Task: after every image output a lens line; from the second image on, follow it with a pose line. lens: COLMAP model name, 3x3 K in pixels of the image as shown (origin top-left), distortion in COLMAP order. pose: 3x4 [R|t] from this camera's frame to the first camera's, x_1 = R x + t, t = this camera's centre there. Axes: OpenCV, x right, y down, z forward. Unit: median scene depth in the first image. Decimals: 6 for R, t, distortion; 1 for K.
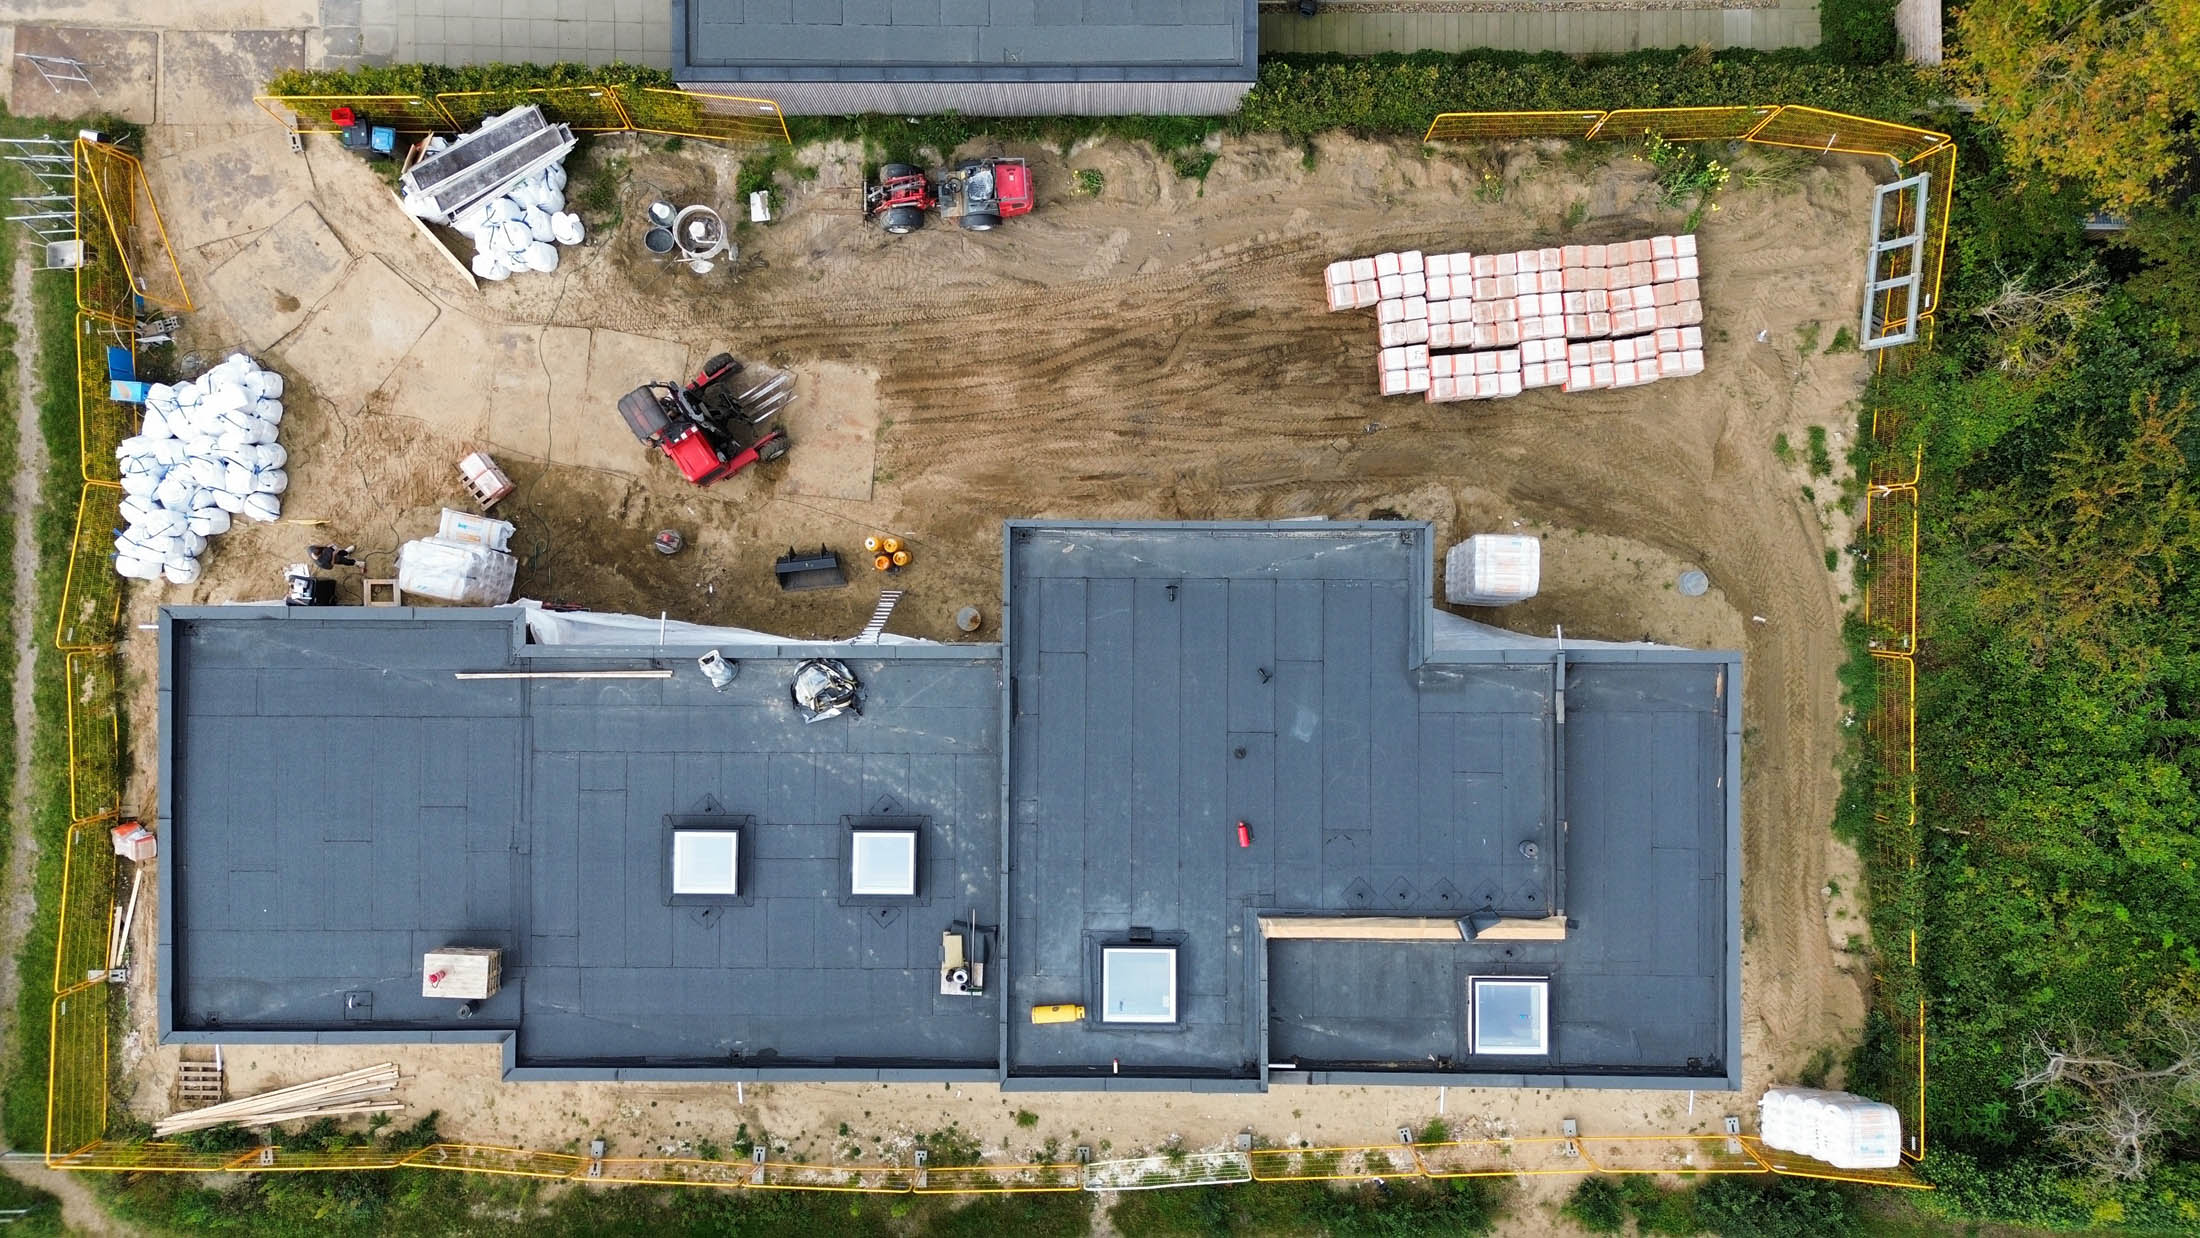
lens RADIAL K [[1540.3, 0, 1102.9], [0, 1540.3, 606.8], [0, 0, 1]] dist [0.055554, -0.039618]
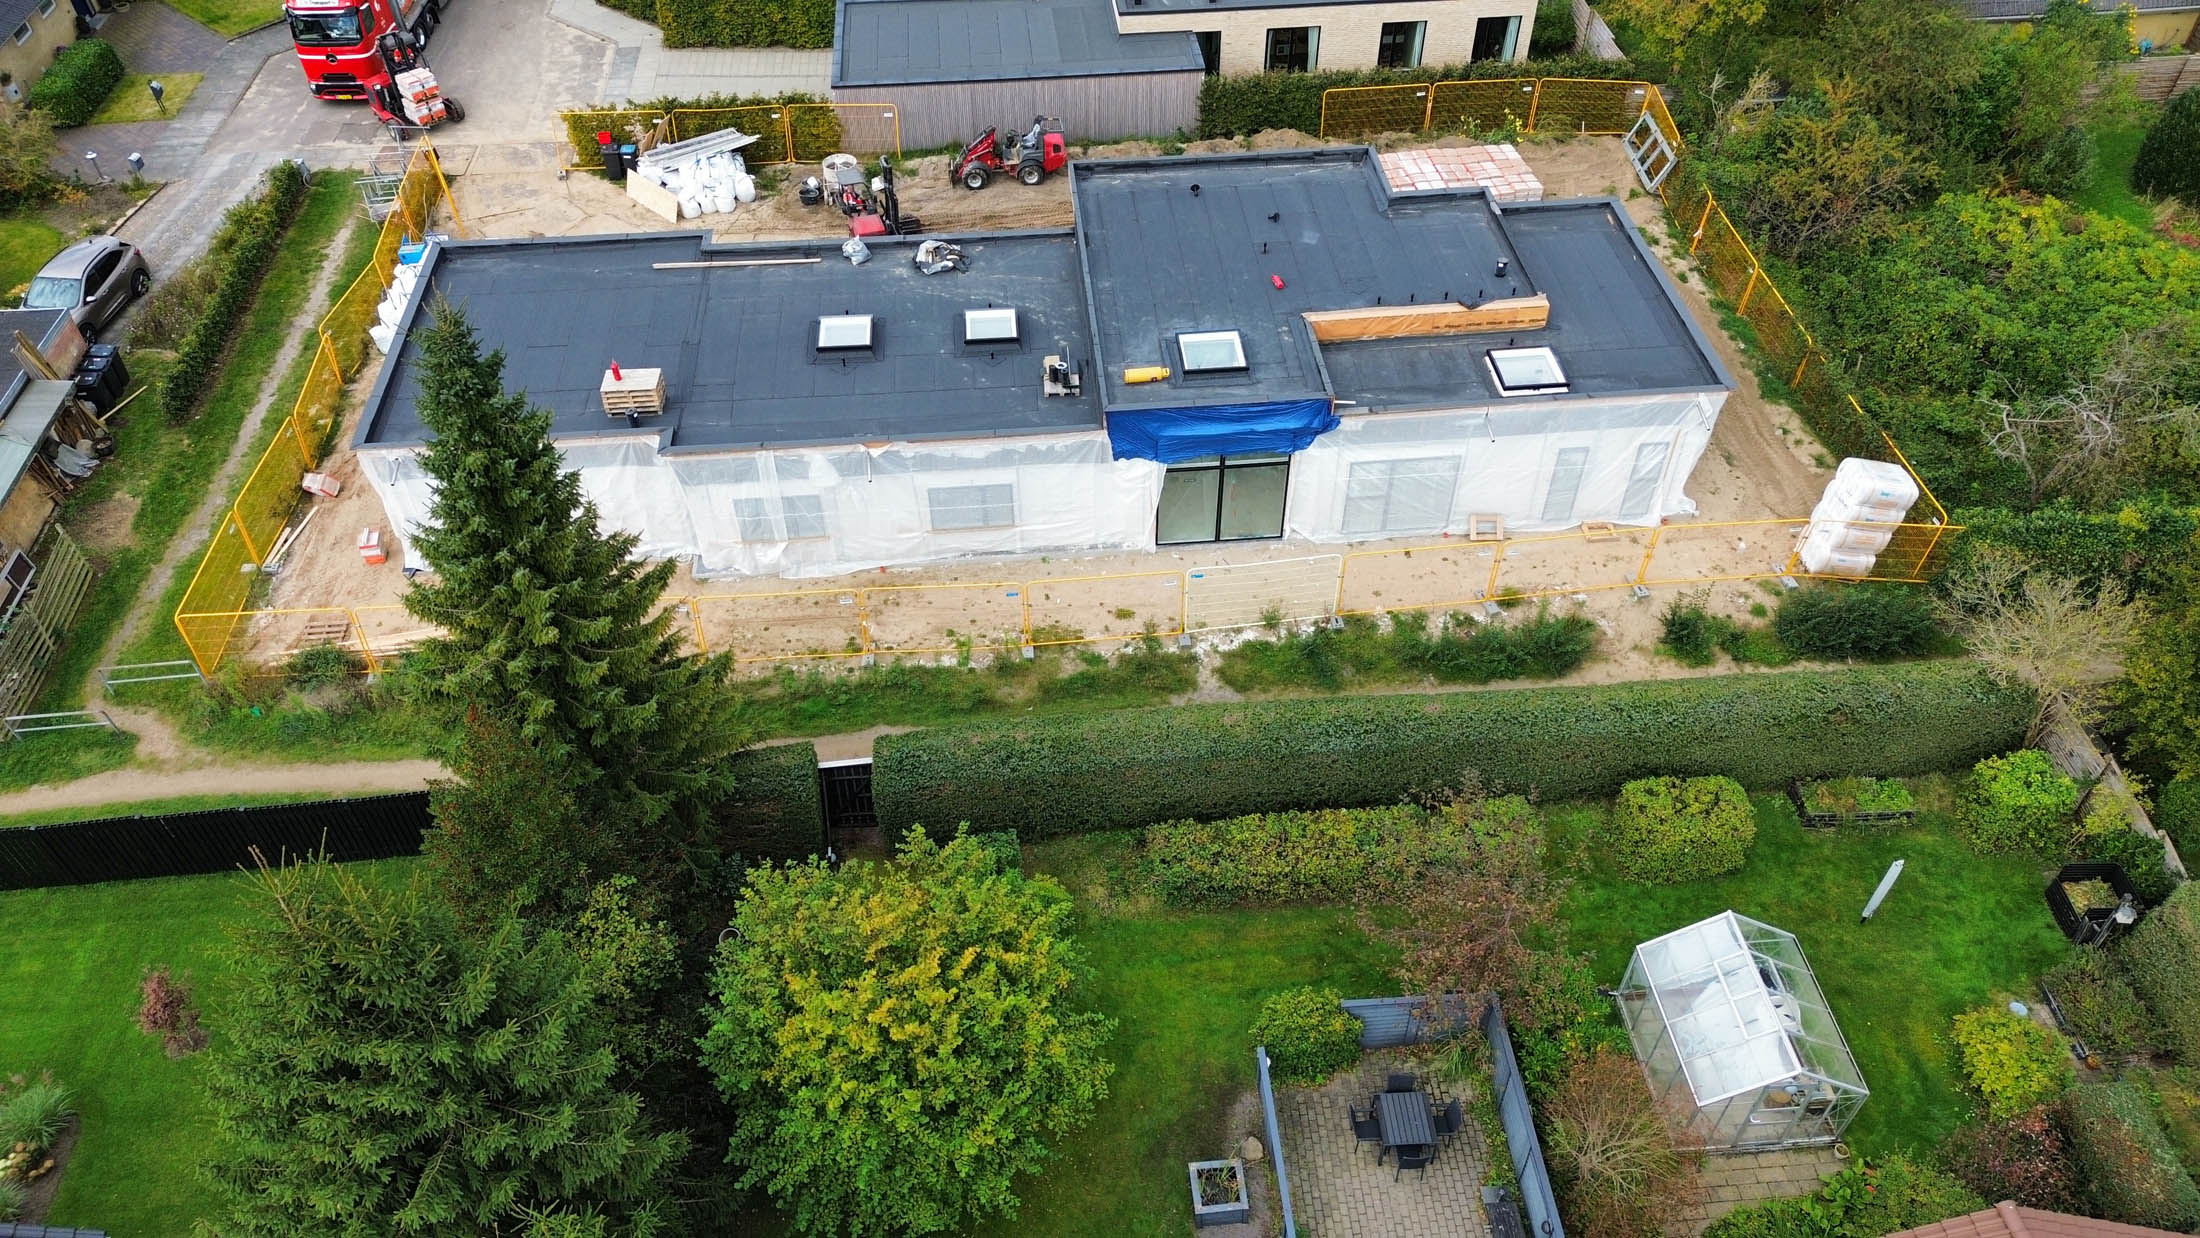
lens RADIAL K [[1540.3, 0, 1102.1], [0, 1540.3, 621.6], [0, 0, 1]] dist [0.055554, -0.039618]
pose [[0.995862, -0.063631, 0.064882, -0.132346], [0.090876, 0.700768, -0.707578, 1.070473], [-0.000444, 0.710546, 0.703650, 0.271926]]
